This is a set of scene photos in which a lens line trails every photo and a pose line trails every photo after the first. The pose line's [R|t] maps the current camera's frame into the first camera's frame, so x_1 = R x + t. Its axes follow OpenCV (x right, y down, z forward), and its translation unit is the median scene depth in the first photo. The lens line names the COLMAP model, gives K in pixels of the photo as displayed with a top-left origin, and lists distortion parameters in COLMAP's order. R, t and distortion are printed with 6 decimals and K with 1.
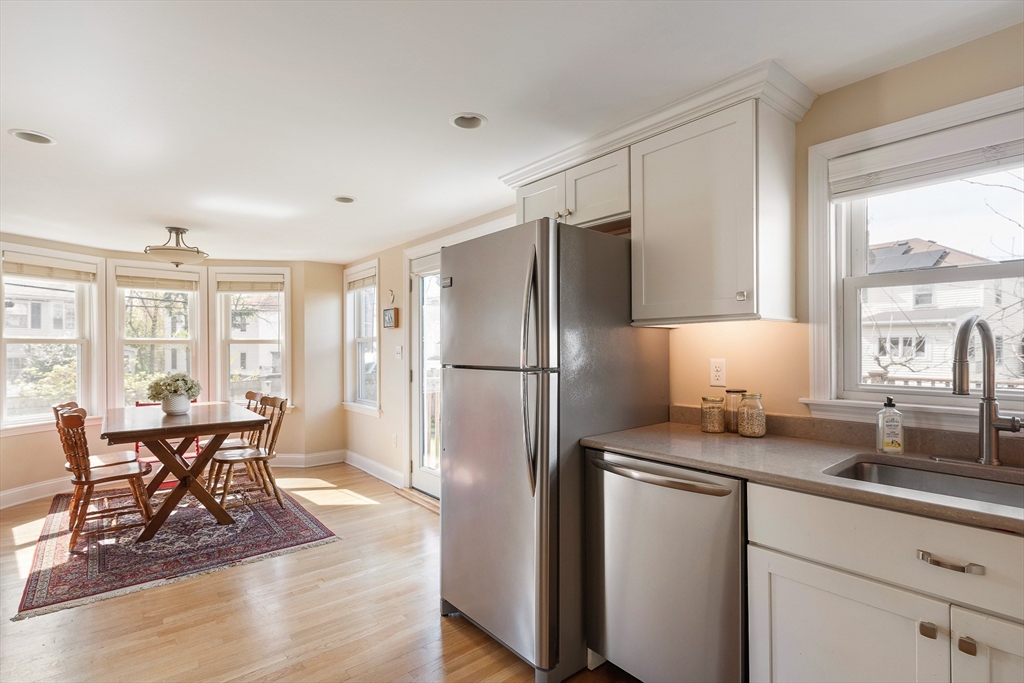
lens RADIAL K [[493.4, 0, 508.3], [0, 493.4, 343.7], [0, 0, 1]] dist [0.000388, -0.000230]
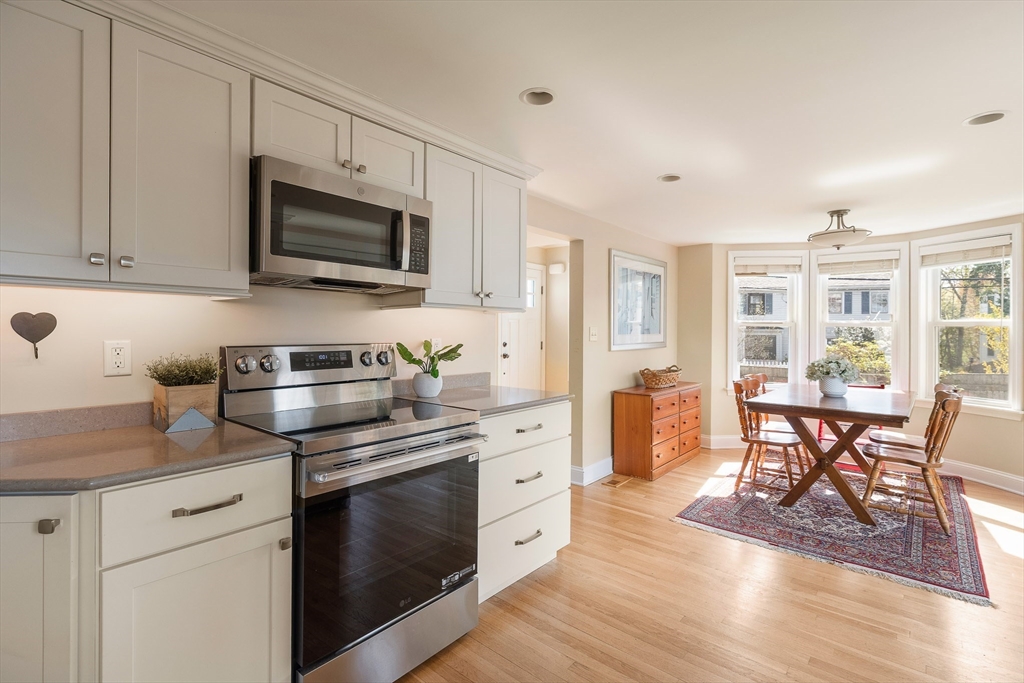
lens RADIAL K [[477.1, 0, 511.1], [0, 477.1, 326.2], [0, 0, 1]] dist [-0.002134, -0.000919]
pose [[0.189713, 0.000085, -0.981840, 0.157460], [-0.001202, 0.999999, -0.000145, 0.001017], [0.981839, 0.001208, 0.189713, 0.171632]]
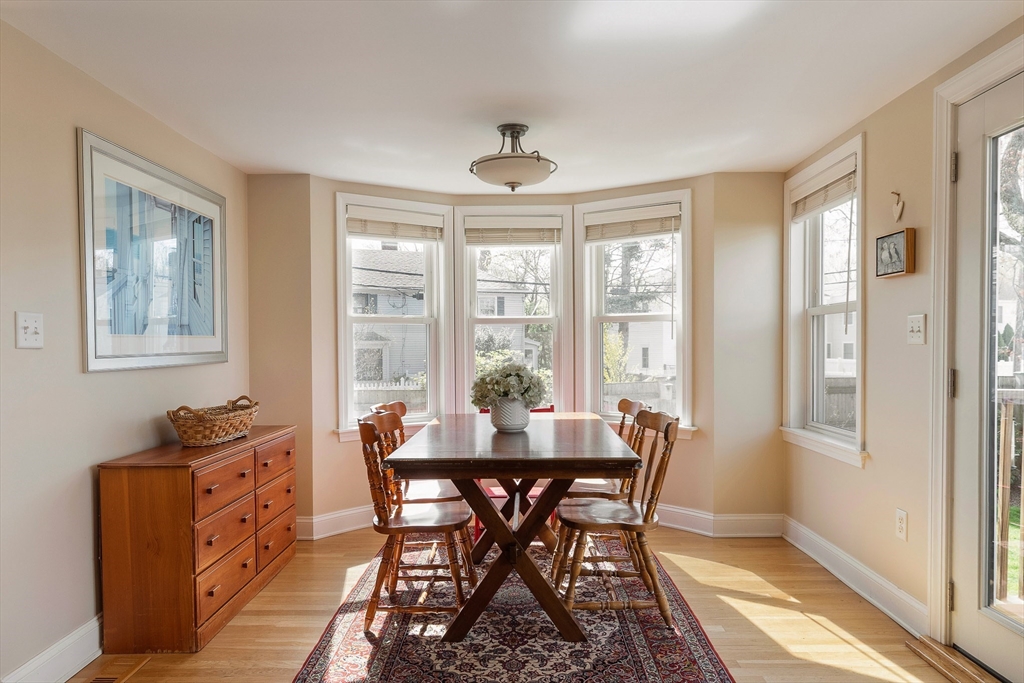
lens RADIAL K [[685.2, 0, 524.6], [0, 685.2, 361.6], [0, 0, 1]] dist [0.000835, 0.000953]
pose [[0.785460, 0.018472, -0.618636, -0.135833], [0.005157, 0.999324, 0.036386, 0.026143], [0.618891, -0.031770, 0.784834, 0.348924]]
